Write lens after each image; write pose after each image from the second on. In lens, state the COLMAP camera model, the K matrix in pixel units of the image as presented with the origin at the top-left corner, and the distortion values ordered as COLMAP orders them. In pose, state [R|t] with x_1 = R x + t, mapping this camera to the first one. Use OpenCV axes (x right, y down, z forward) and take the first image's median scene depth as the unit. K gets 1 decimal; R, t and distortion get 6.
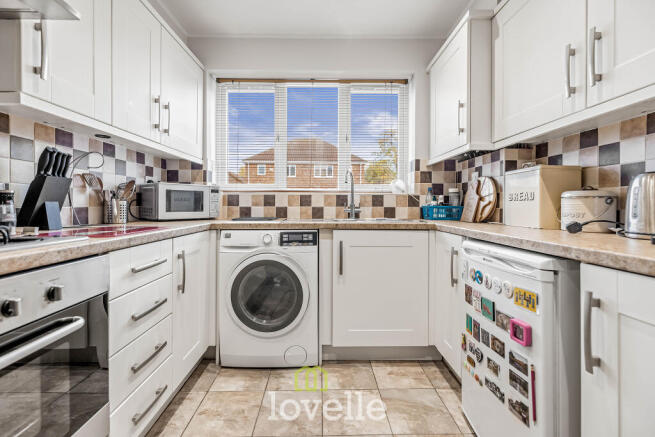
lens RADIAL K [[283.4, 0, 328.6], [0, 283.4, 203.2], [0, 0, 1]] dist [-0.000457, -0.000025]
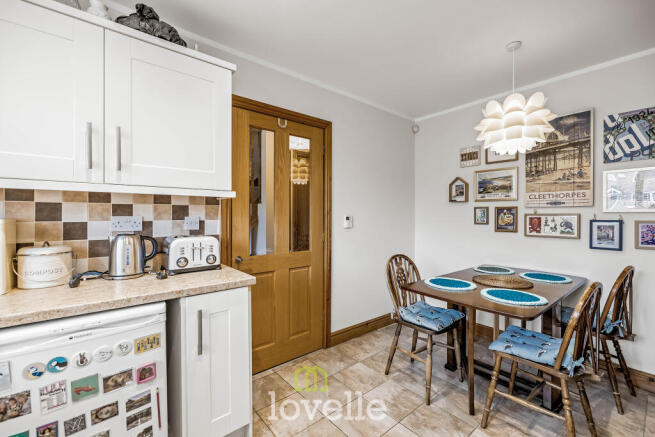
lens RADIAL K [[280.9, 0, 327.5], [0, 280.9, 218.5], [0, 0, 1]] dist [0.000060, 0.000079]
pose [[-0.620765, -0.010736, 0.783923, -0.697400], [-0.010450, 0.999931, 0.005419, -0.207083], [-0.783927, -0.004828, -0.620835, 1.052522]]
